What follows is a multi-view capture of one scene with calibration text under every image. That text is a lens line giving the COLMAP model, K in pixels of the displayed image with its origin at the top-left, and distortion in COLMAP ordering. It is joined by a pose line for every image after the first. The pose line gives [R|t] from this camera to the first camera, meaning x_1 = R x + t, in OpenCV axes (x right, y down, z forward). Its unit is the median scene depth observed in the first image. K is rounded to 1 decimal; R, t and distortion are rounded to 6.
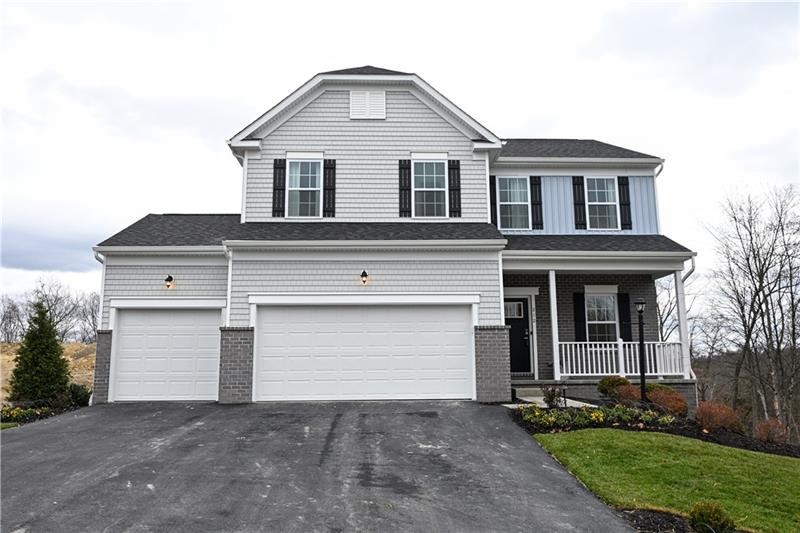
lens RADIAL K [[658.8, 0, 400.0], [0, 658.8, 266.5], [0, 0, 1]] dist [-0.001842, -0.001041]
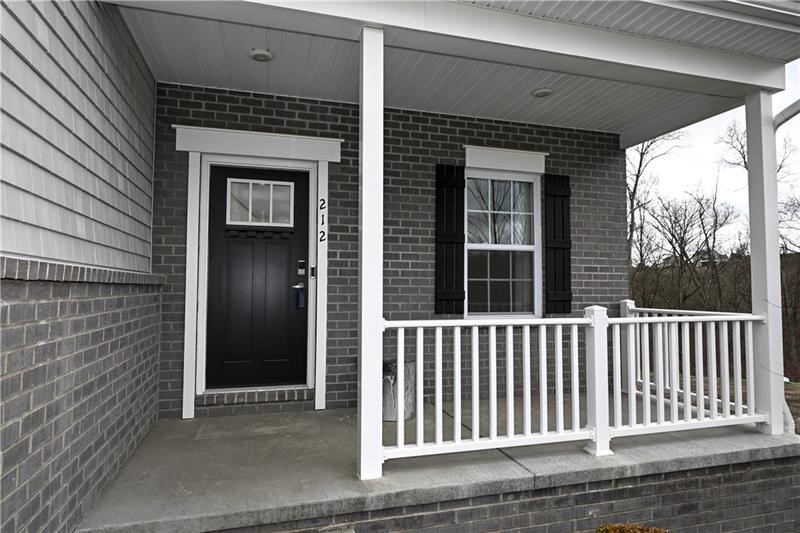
lens RADIAL K [[471.0, 0, 400.0], [0, 471.0, 266.5], [0, 0, 1]] dist [-0.001076, 0.000143]
pose [[0.971746, 0.020575, 0.235131, 0.185478], [-0.050114, 0.991466, 0.120352, 0.066326], [-0.230648, -0.128735, 0.964484, 0.752462]]
